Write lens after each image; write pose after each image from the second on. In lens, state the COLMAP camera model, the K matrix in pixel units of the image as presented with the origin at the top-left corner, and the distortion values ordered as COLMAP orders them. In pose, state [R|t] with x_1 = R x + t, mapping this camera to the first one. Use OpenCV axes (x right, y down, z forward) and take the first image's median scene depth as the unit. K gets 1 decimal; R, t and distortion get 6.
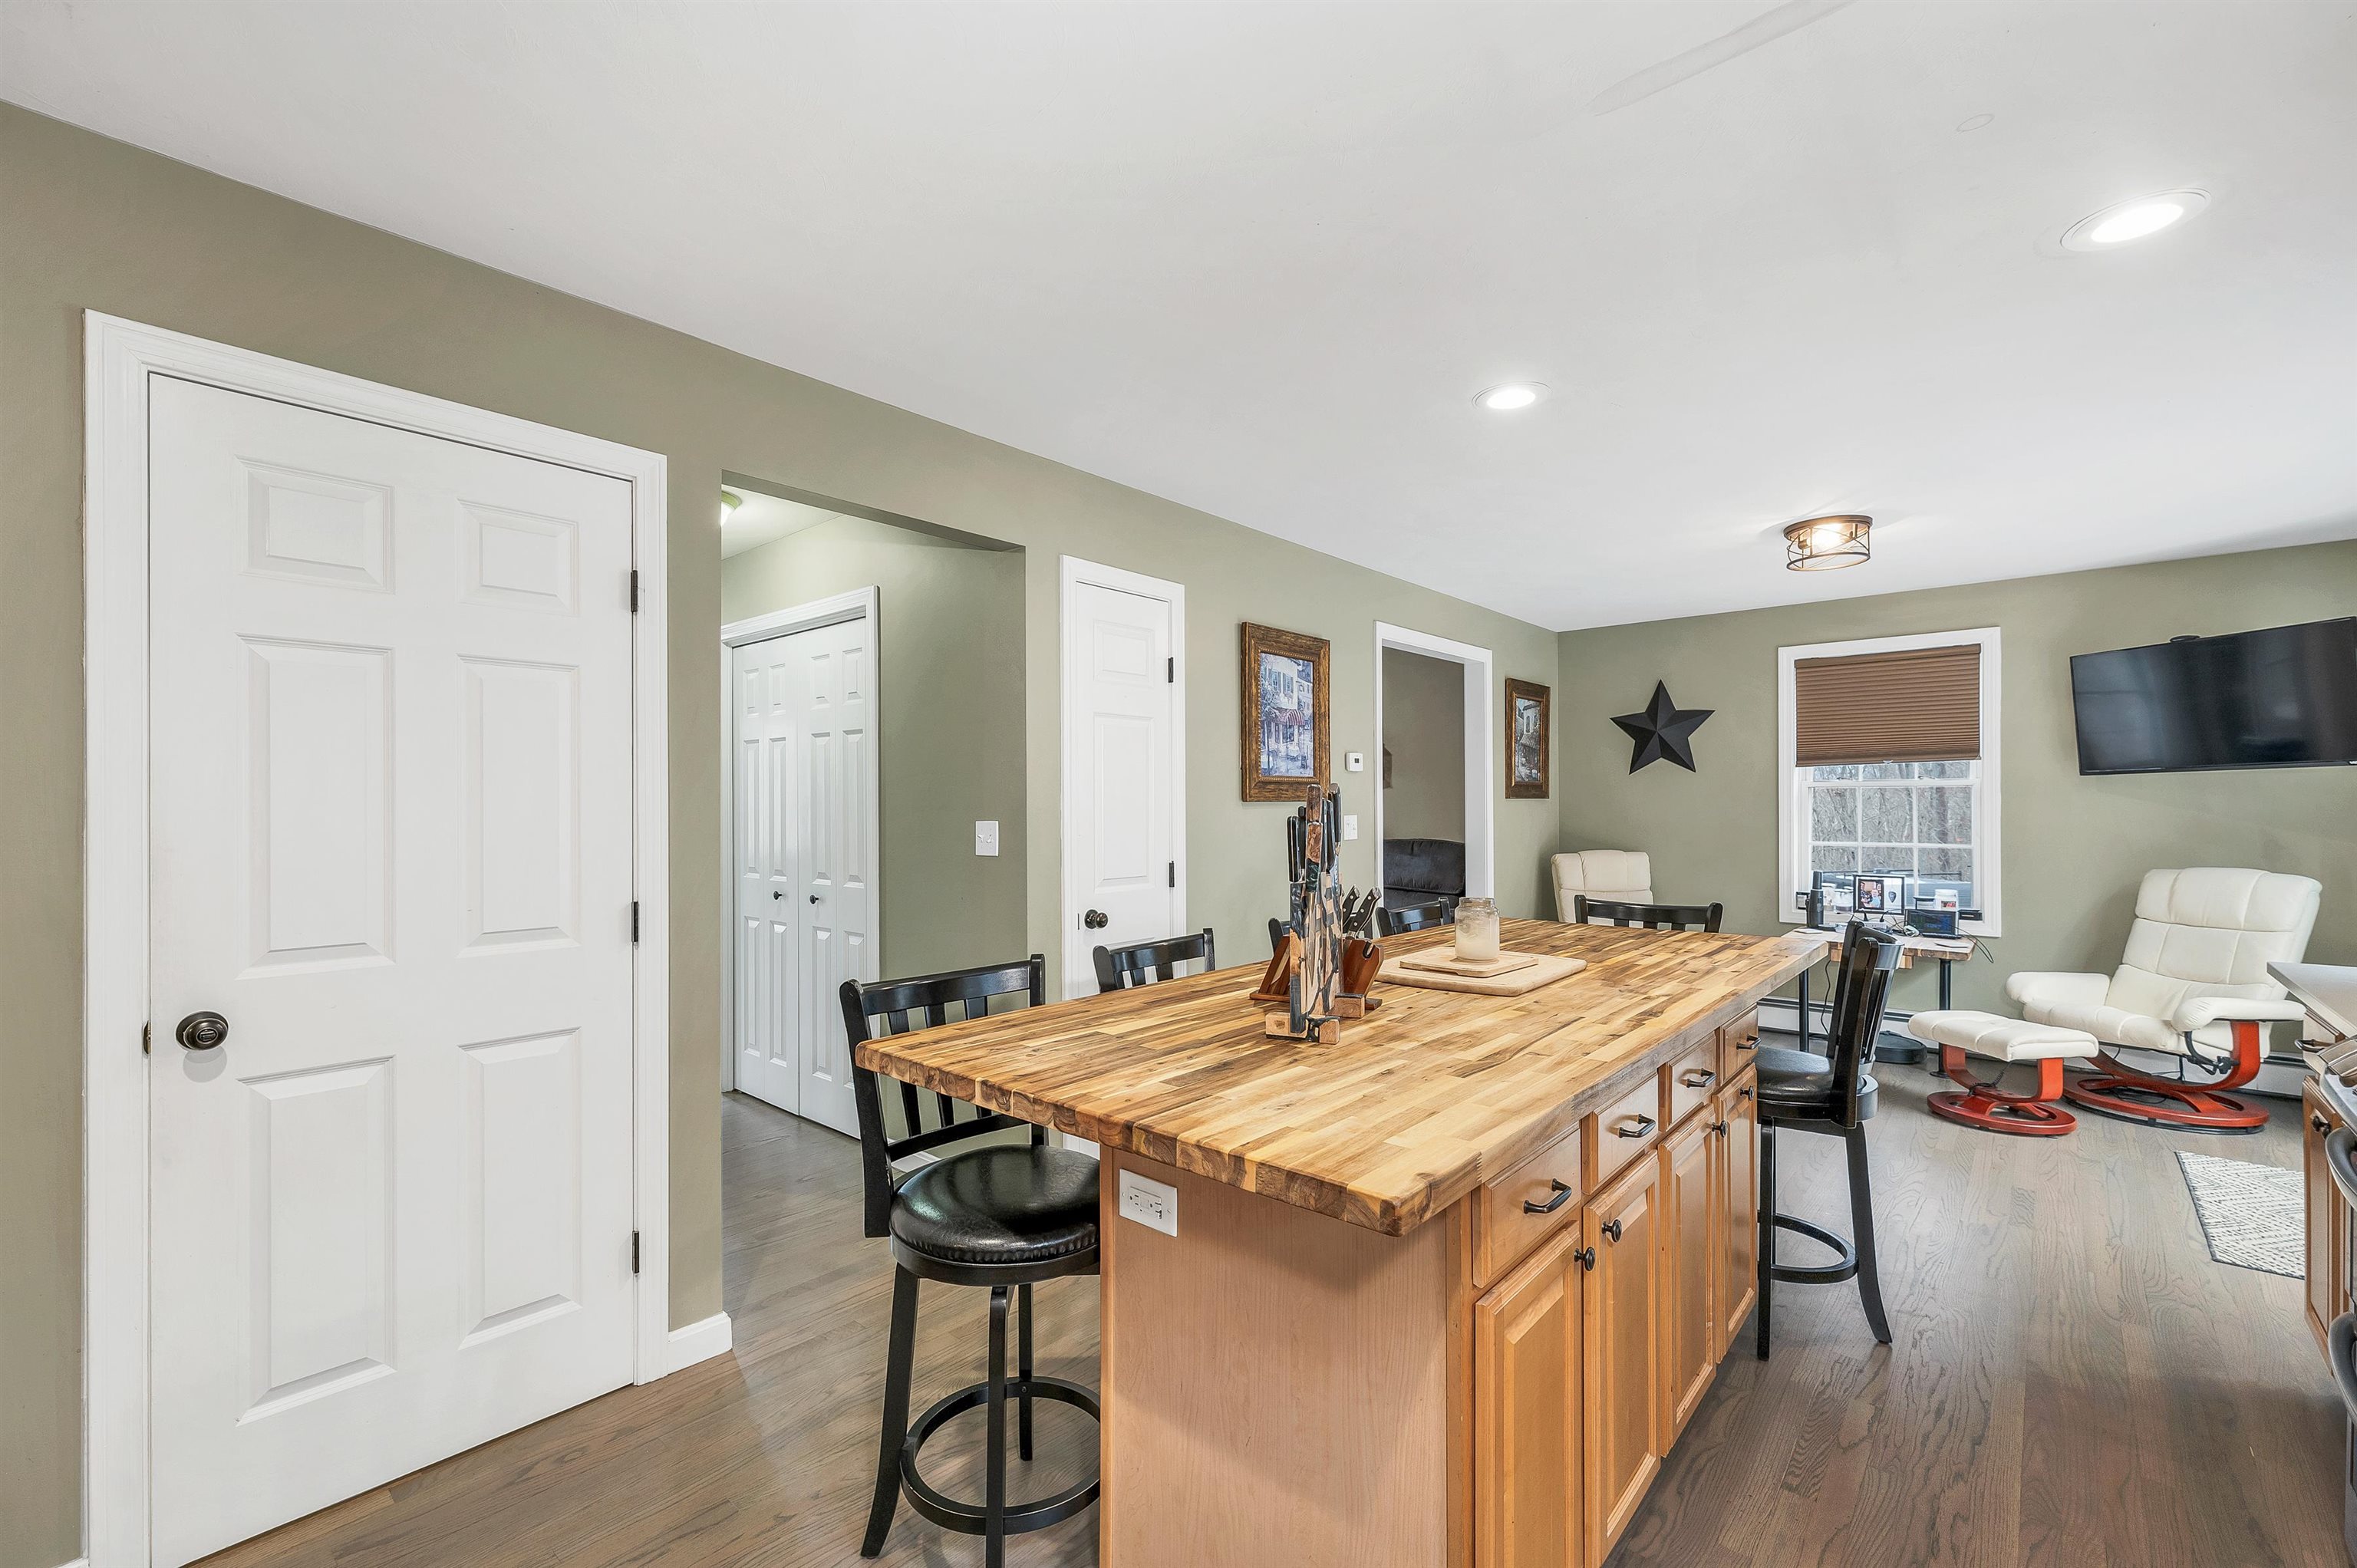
lens RADIAL K [[994.5, 0, 1185.9], [0, 994.5, 802.7], [0, 0, 1]] dist [0.001715, 0.000272]
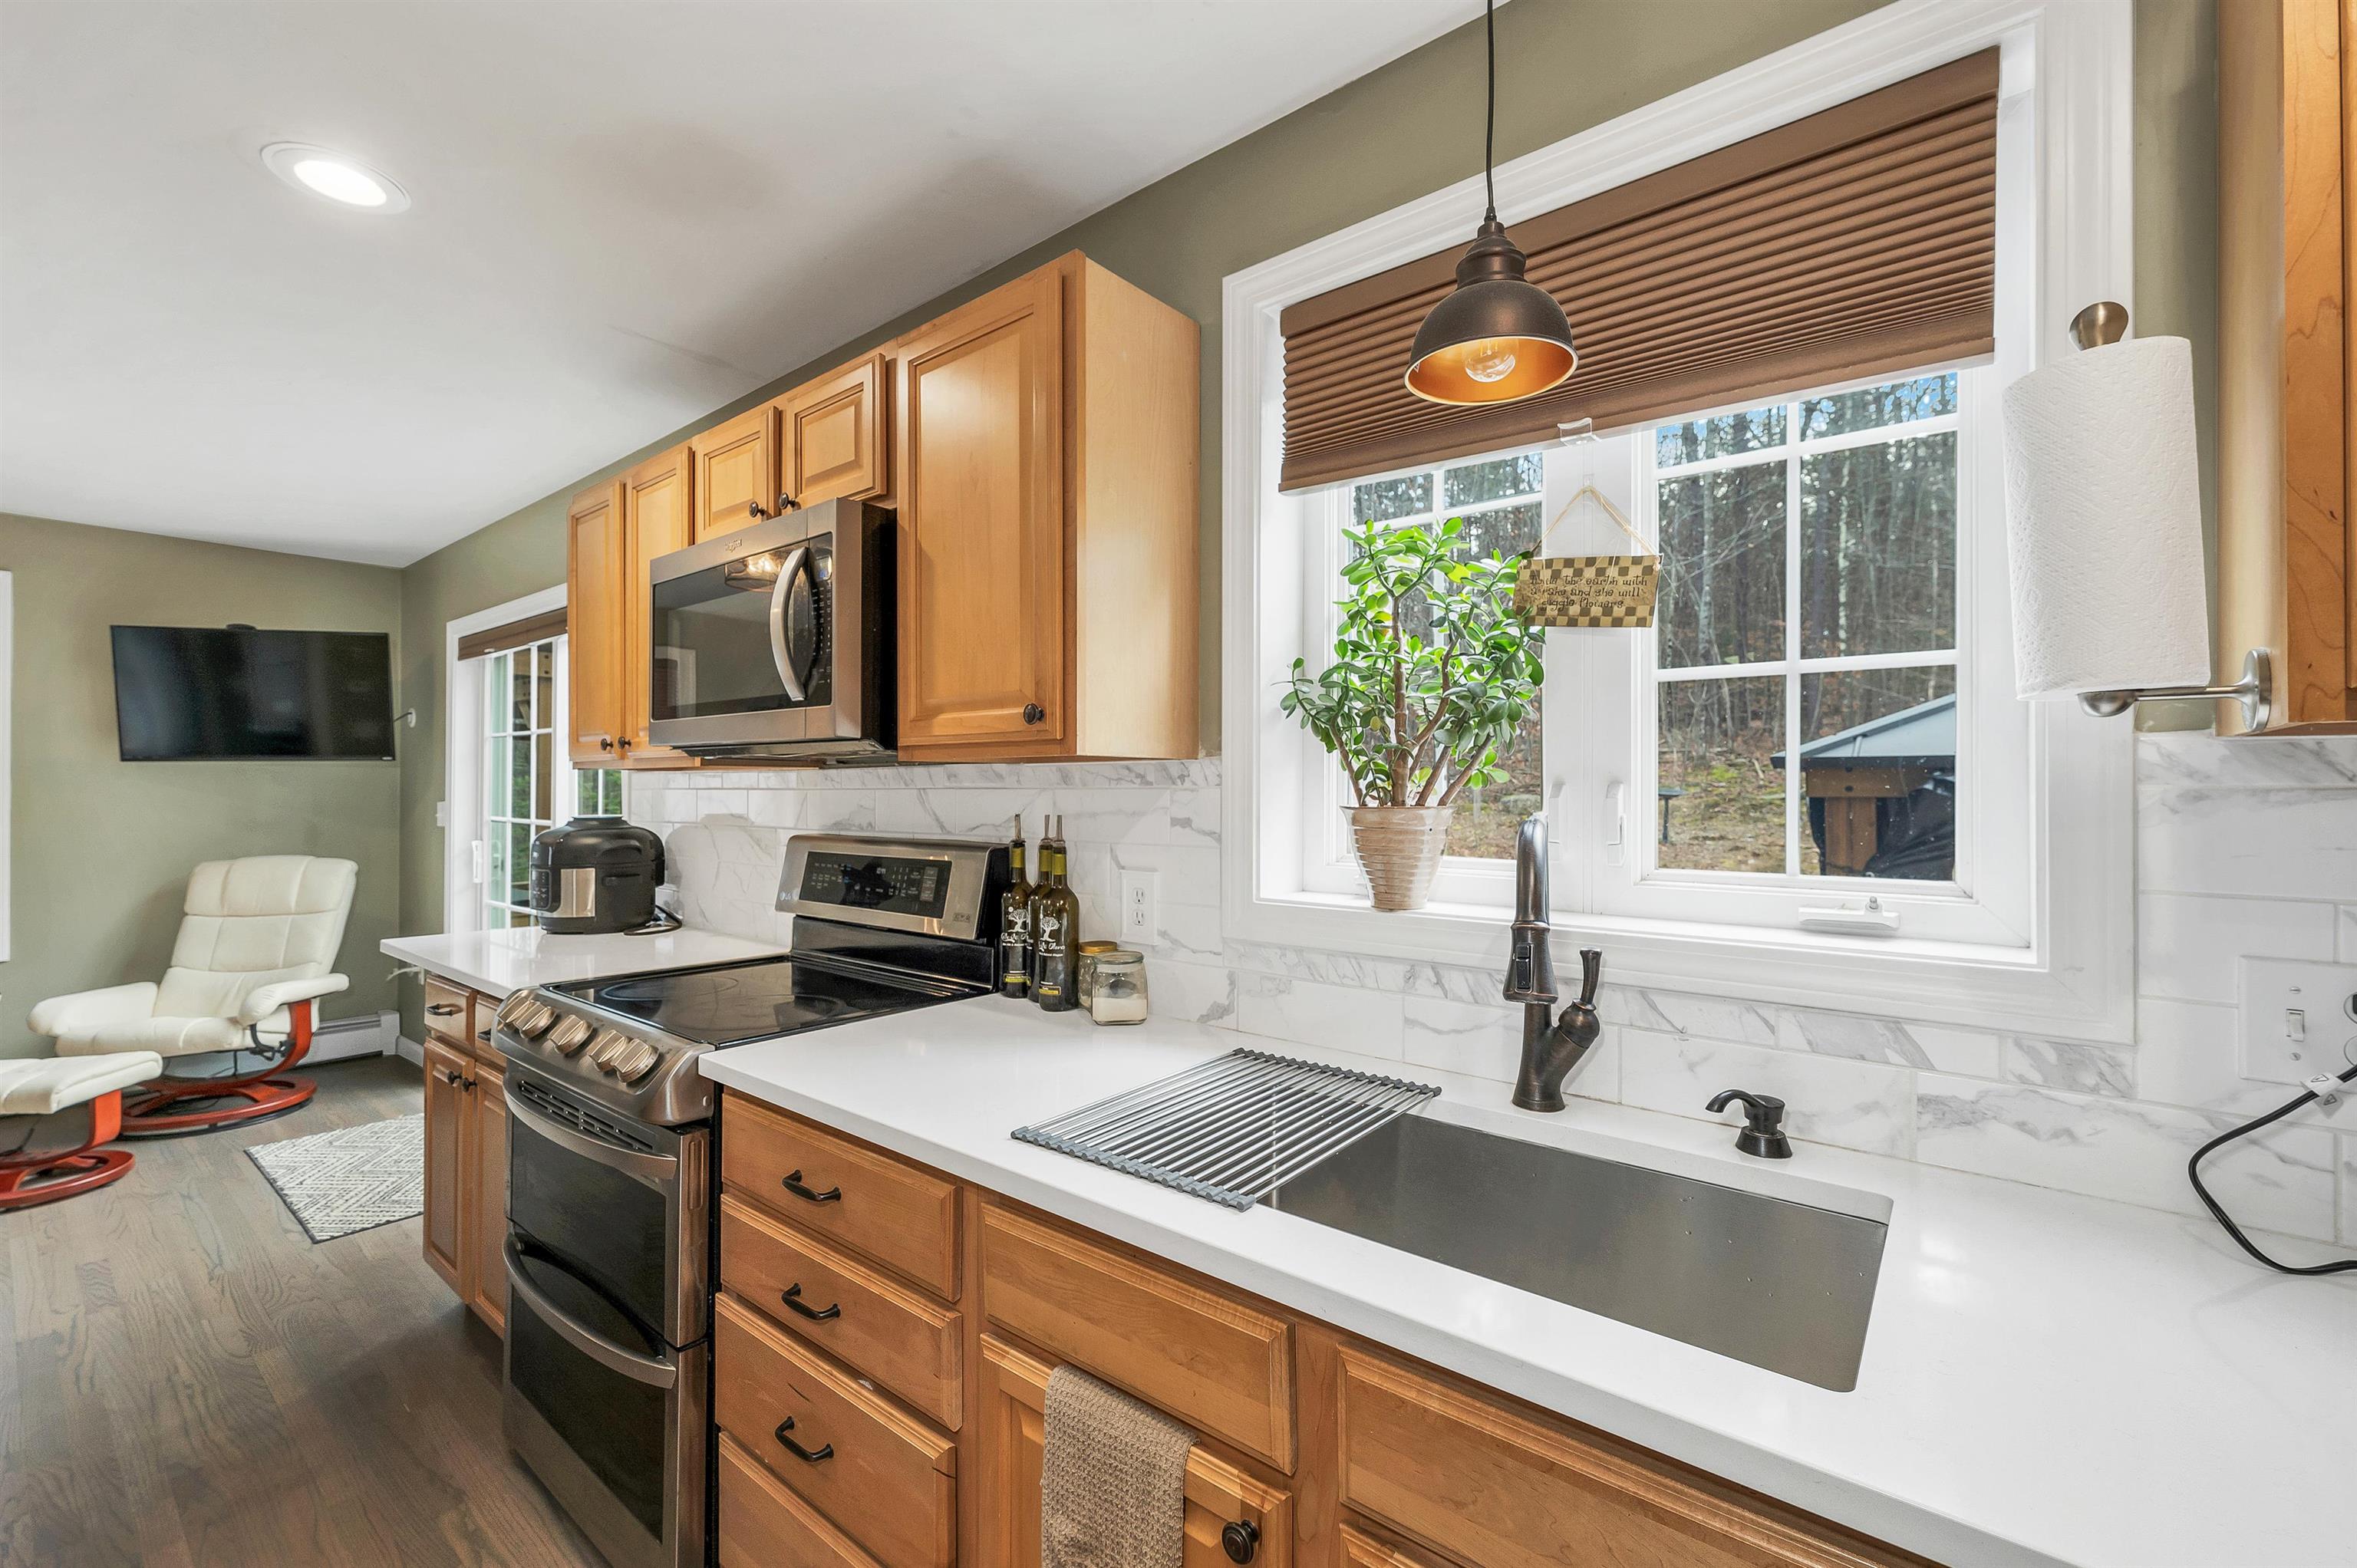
lens RADIAL K [[993.4, 0, 1167.0], [0, 993.4, 777.3], [0, 0, 1]] dist [0.002682, 0.000056]
pose [[-0.016956, 0.014660, 0.999749, -0.002176], [0.001887, 0.999891, -0.014630, 0.001227], [-0.999854, 0.001639, -0.016982, 0.106853]]
